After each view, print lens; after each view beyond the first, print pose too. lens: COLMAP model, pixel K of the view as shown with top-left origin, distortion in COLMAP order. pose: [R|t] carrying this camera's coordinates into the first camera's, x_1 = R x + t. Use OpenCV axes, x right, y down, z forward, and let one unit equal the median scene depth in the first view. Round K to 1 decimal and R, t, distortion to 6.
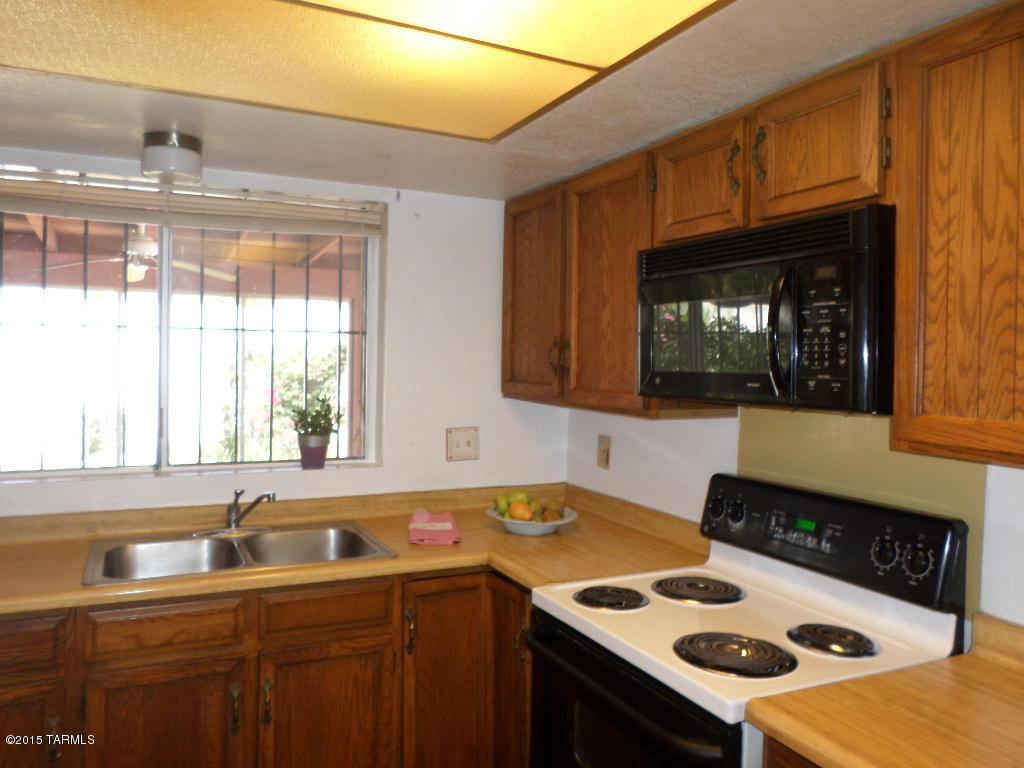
lens RADIAL K [[781.3, 0, 511.9], [0, 781.3, 367.4], [0, 0, 1]] dist [-0.018640, -0.013307]
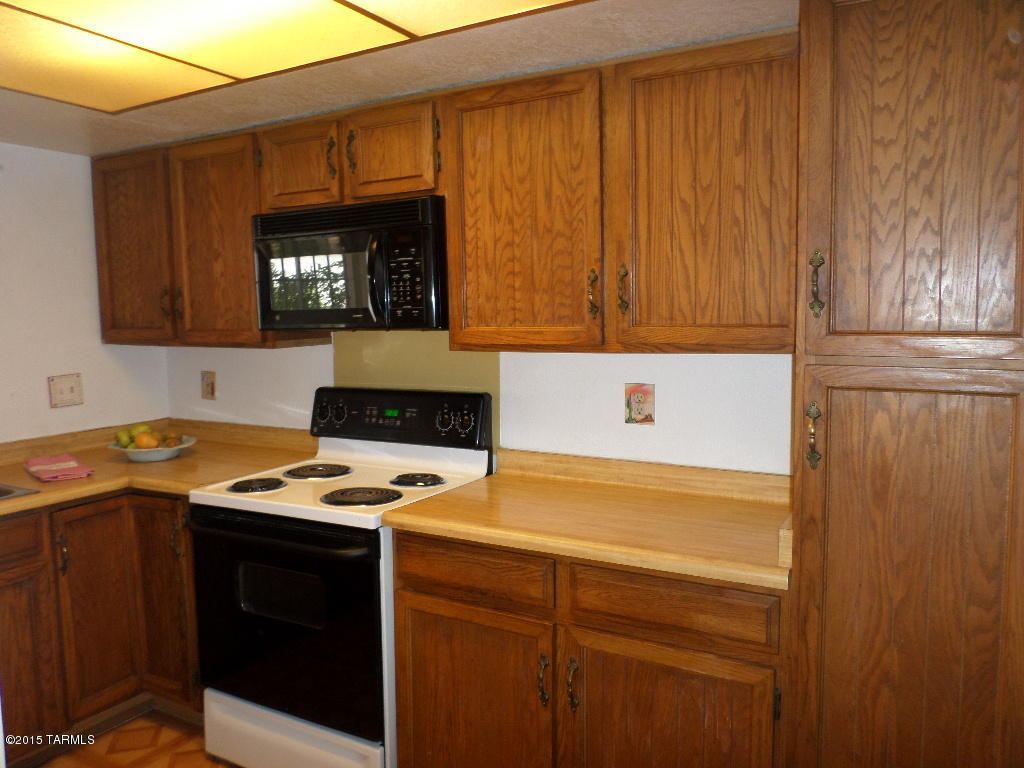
lens RADIAL K [[781.3, 0, 507.5], [0, 781.3, 377.5], [0, 0, 1]] dist [-0.018640, -0.013307]
pose [[0.827197, -0.084019, 0.555595, -0.230545], [0.039760, 0.995032, 0.091276, 0.013301], [-0.560503, -0.053413, 0.826428, -0.296419]]
